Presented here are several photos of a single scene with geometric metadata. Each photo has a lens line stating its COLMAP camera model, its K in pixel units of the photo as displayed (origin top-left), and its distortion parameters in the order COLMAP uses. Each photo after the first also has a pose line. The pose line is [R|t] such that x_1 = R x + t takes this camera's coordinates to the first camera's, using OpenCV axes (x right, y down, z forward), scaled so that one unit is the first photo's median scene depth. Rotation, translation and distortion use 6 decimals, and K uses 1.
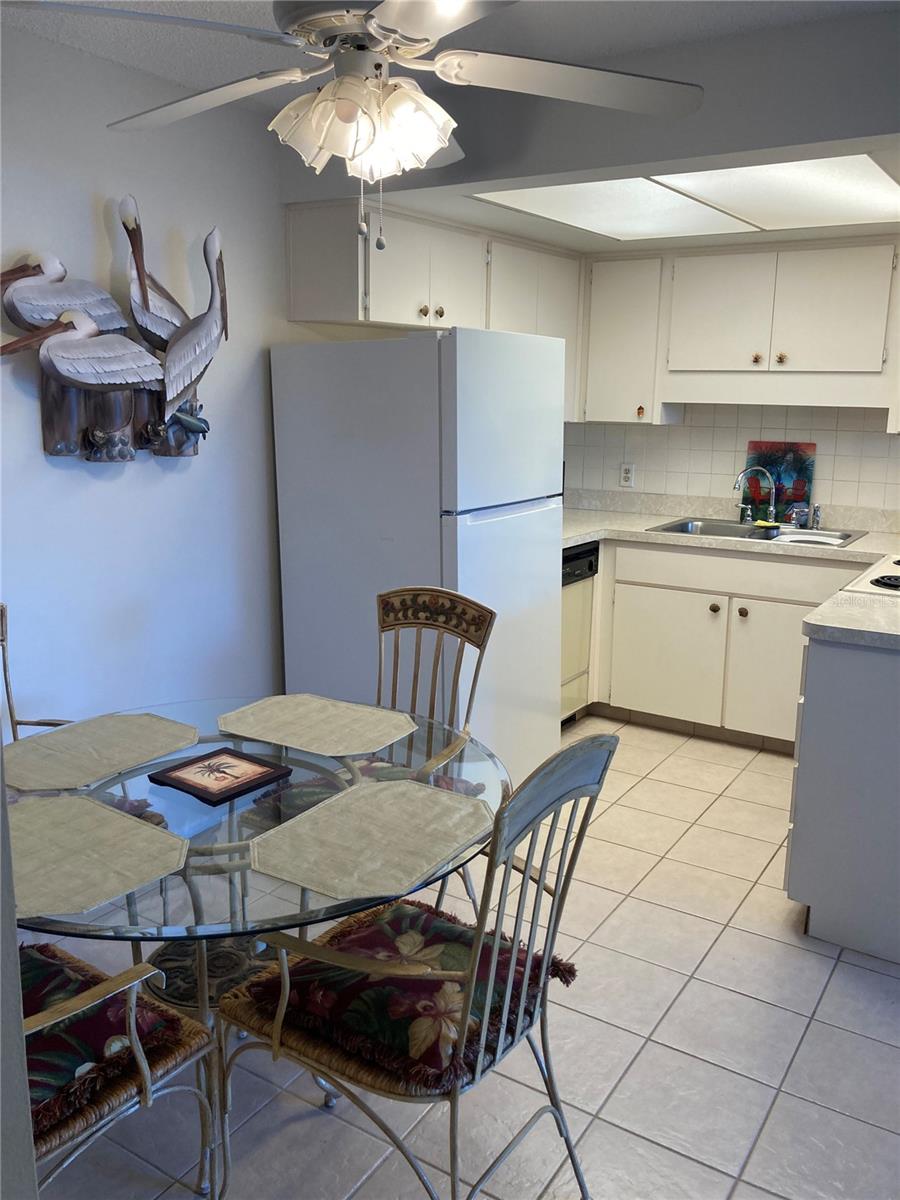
lens RADIAL K [[977.8, 0, 450.5], [0, 977.8, 583.1], [0, 0, 1]] dist [0.008062, -0.008653]
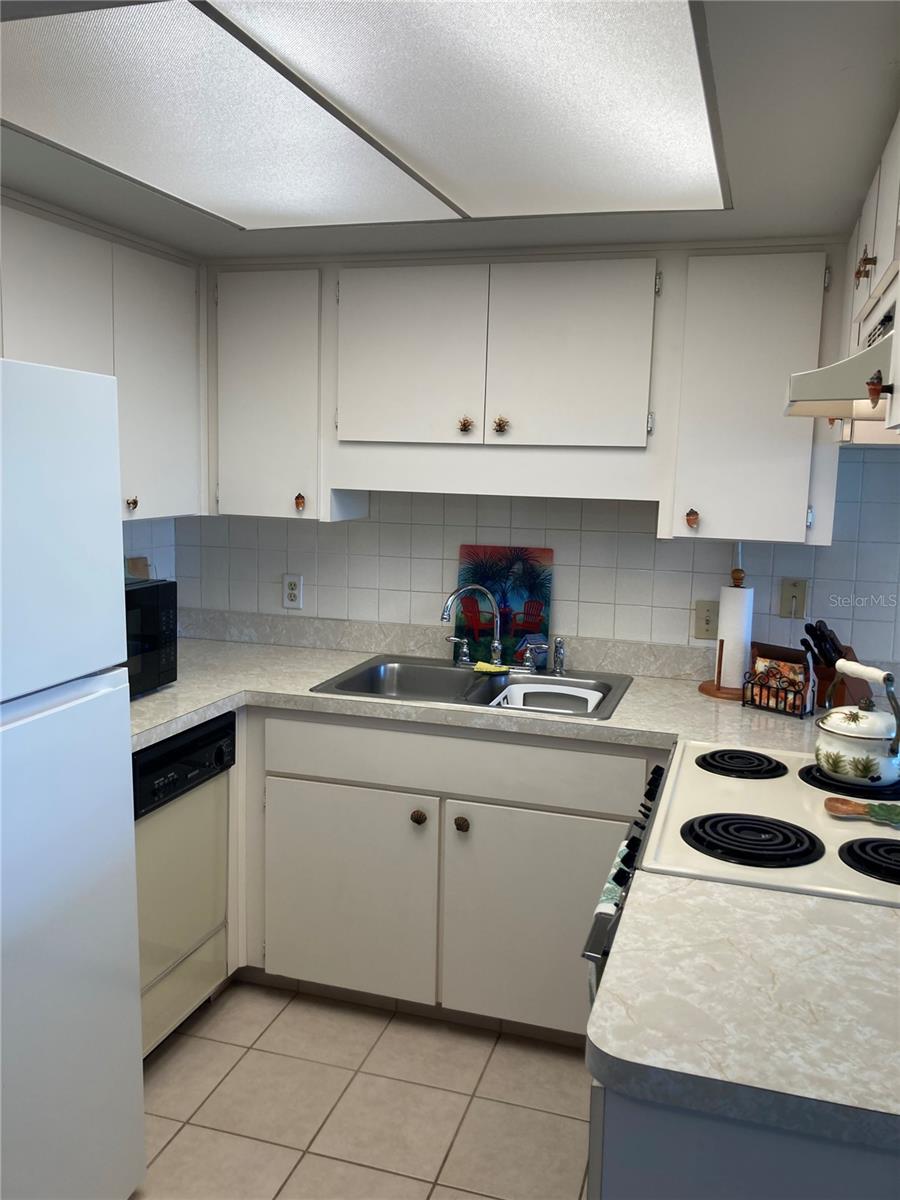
lens RADIAL K [[977.8, 0, 447.5], [0, 977.8, 602.3], [0, 0, 1]] dist [0.008062, -0.008653]
pose [[0.963031, -0.029015, 0.267823, 0.115088], [0.042287, 0.998140, -0.043917, -0.077532], [-0.266051, 0.053618, 0.962467, 0.356429]]
